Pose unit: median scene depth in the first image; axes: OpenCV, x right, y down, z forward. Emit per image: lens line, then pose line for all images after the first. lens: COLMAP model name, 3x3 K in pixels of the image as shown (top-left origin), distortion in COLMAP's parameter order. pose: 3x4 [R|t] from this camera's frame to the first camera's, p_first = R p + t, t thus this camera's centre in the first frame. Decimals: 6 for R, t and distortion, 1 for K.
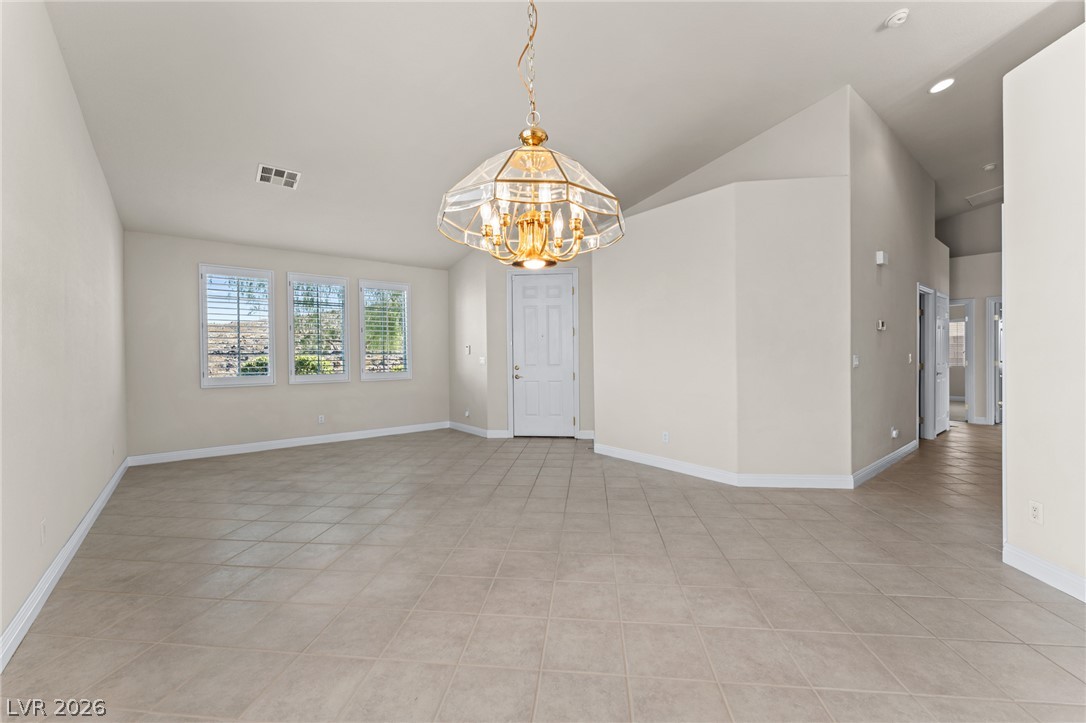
lens RADIAL K [[433.4, 0, 542.7], [0, 433.4, 357.3], [0, 0, 1]] dist [0.000118, -0.000110]
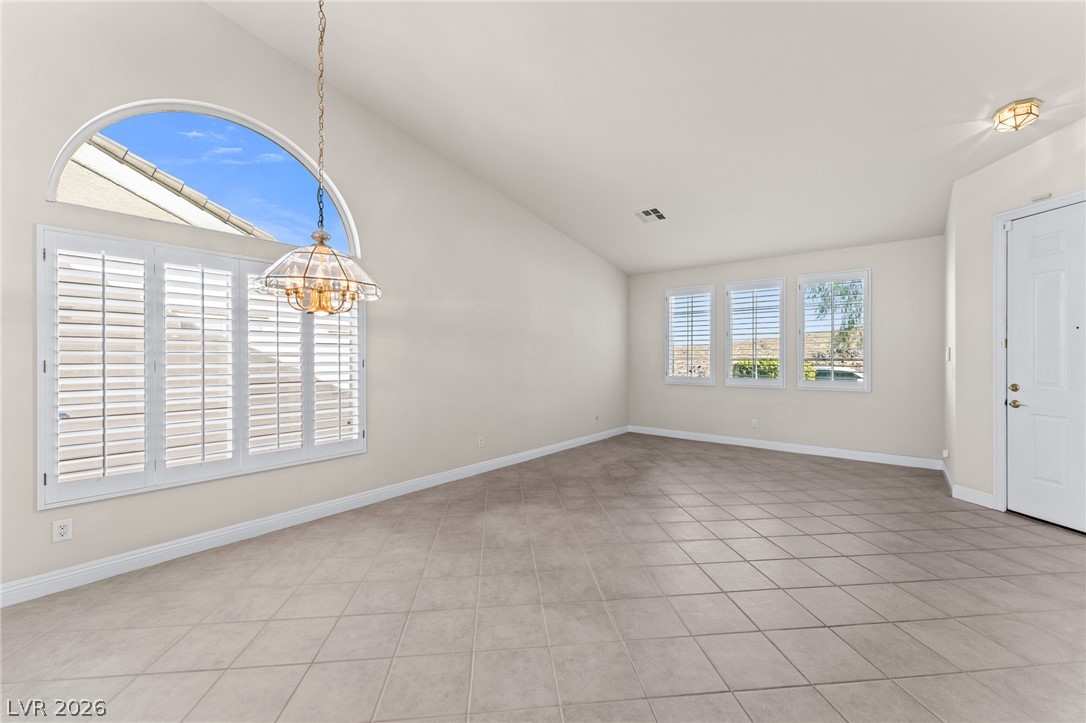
lens RADIAL K [[433.4, 0, 542.7], [0, 433.4, 357.3], [0, 0, 1]] dist [0.000118, -0.000110]
pose [[0.210809, 0.007370, -0.977500, 0.462981], [-0.009972, 0.999936, 0.005388, -0.014927], [0.977476, 0.008612, 0.210869, 0.387682]]
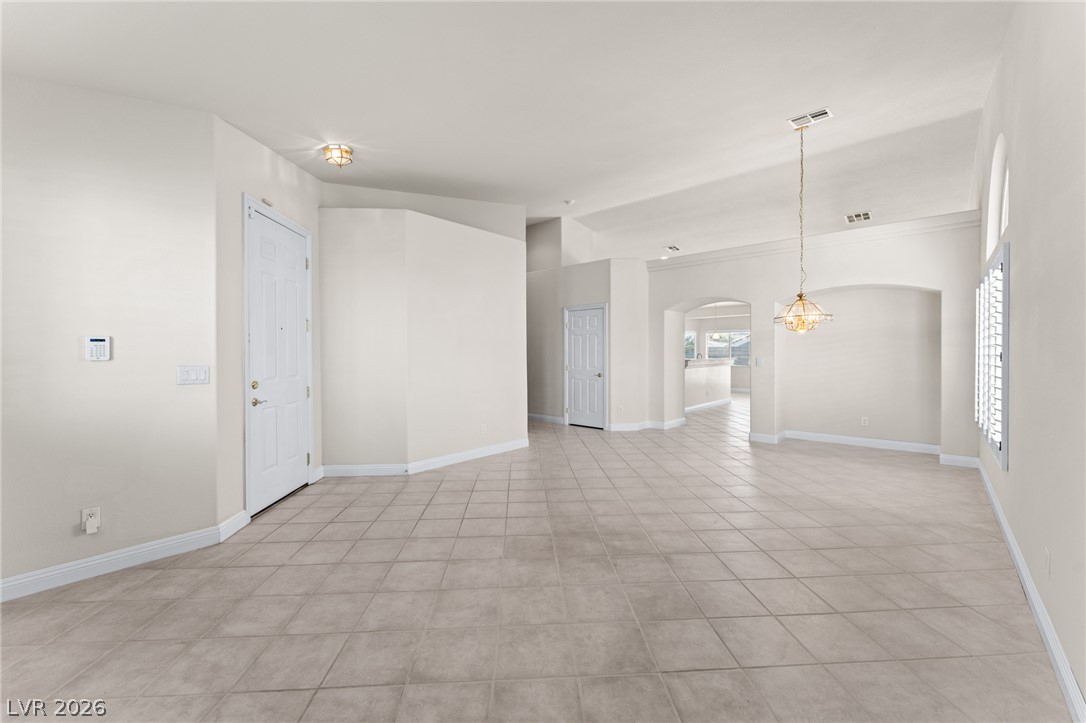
lens RADIAL K [[433.4, 0, 542.7], [0, 433.4, 357.3], [0, 0, 1]] dist [0.000118, -0.000110]
pose [[-0.168957, 0.002434, 0.985620, -0.838350], [0.011475, 0.999934, -0.000502, -0.007371], [-0.985557, 0.011225, -0.168973, 0.972888]]
